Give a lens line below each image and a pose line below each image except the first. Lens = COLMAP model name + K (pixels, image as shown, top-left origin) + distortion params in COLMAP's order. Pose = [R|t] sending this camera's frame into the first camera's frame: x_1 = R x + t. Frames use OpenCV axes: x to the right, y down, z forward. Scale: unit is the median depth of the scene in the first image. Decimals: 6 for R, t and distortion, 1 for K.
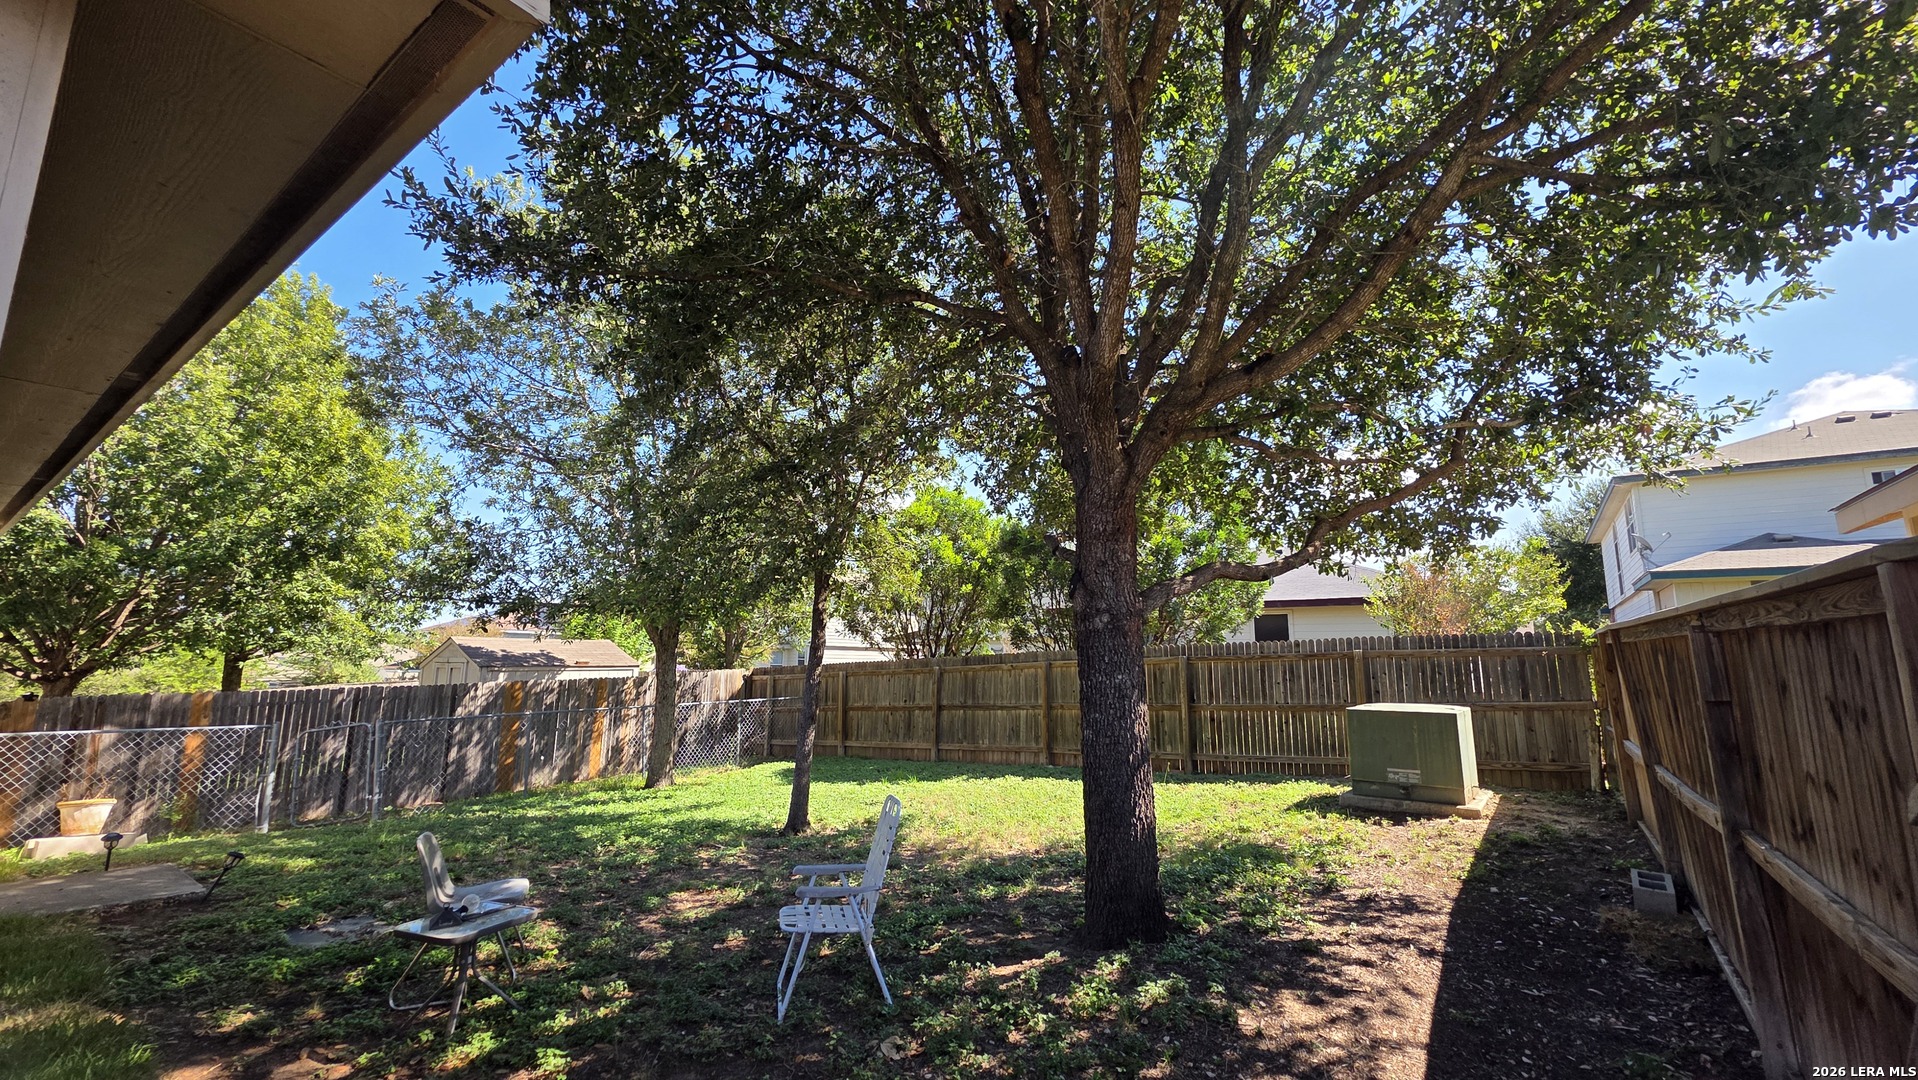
lens RADIAL K [[763.1, 0, 957.0], [0, 763.1, 534.3], [0, 0, 1]] dist [0.001570, 0.000011]
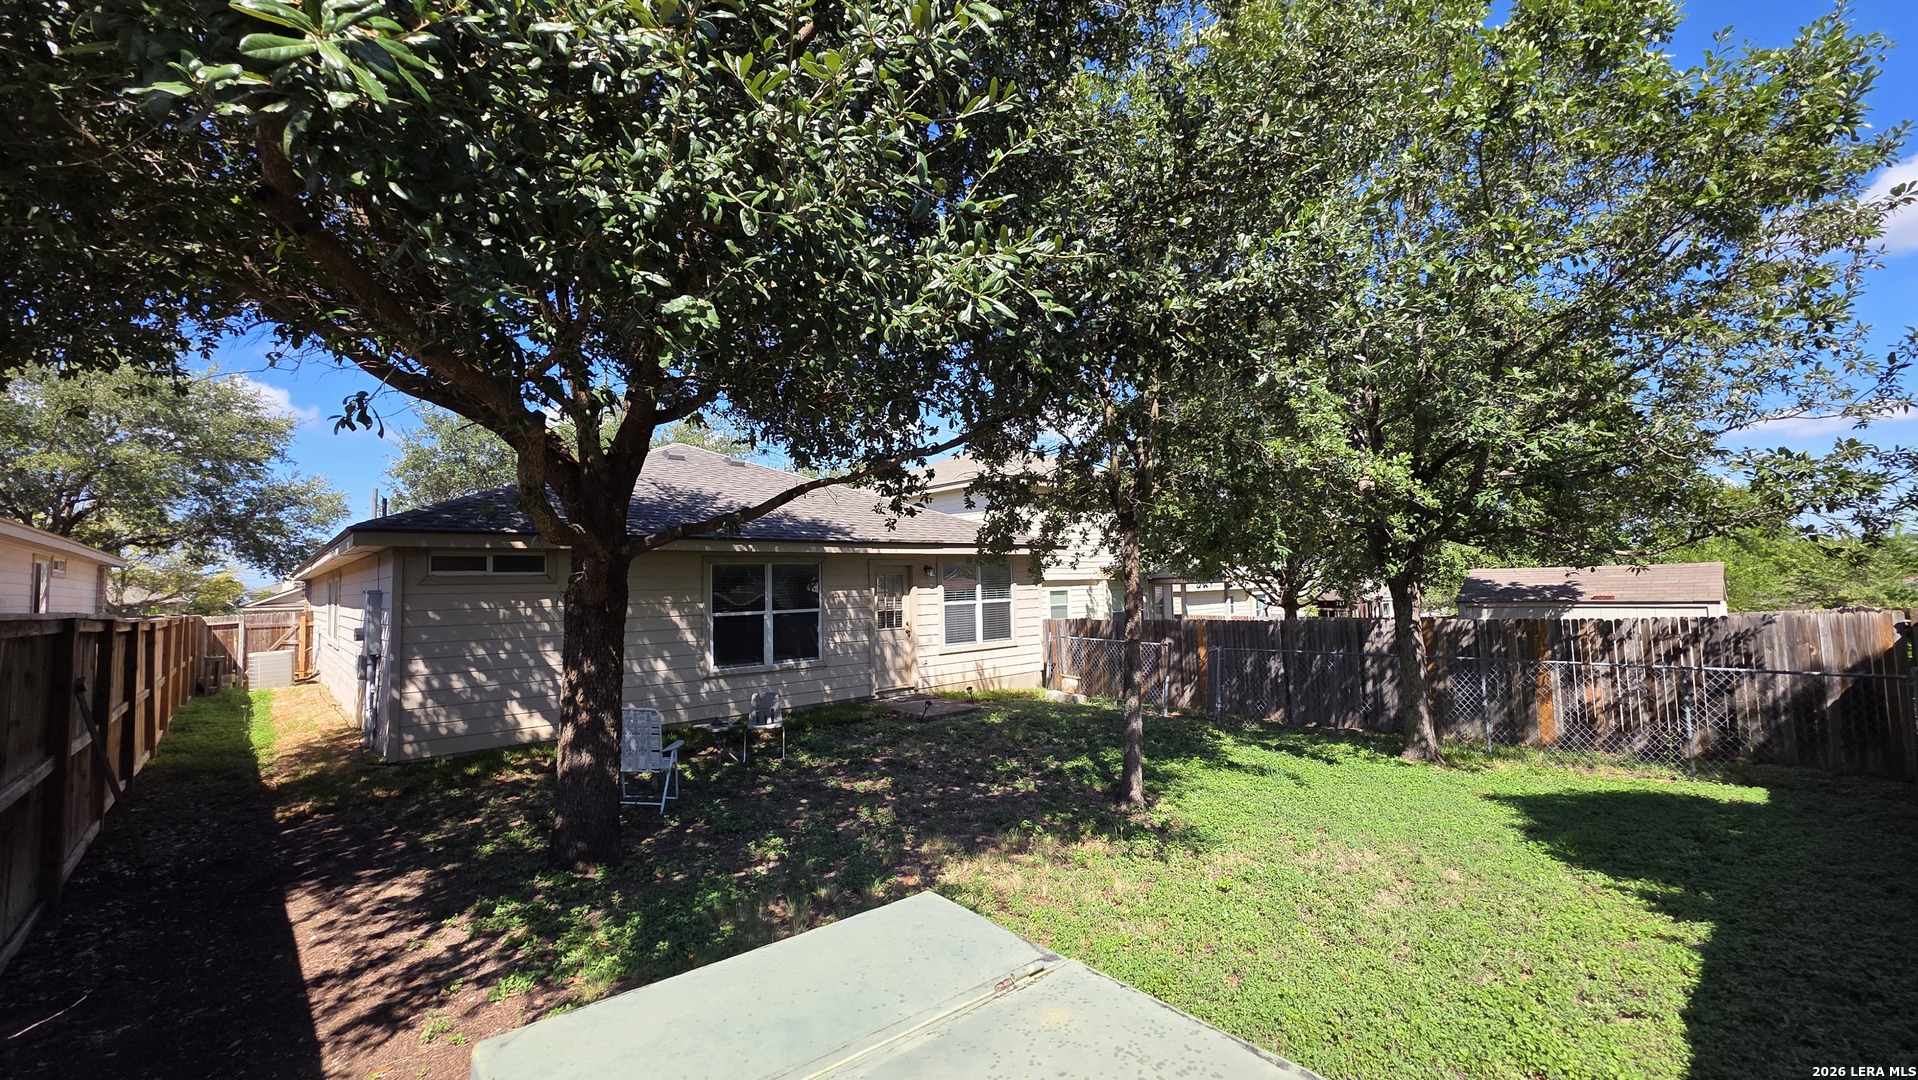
lens RADIAL K [[763.1, 0, 957.0], [0, 763.1, 534.3], [0, 0, 1]] dist [0.001570, 0.000011]
pose [[-0.199804, -0.071039, -0.977257, 0.480070], [0.178836, 0.977971, -0.107655, 0.096167], [0.963377, -0.196279, -0.182698, 0.689671]]
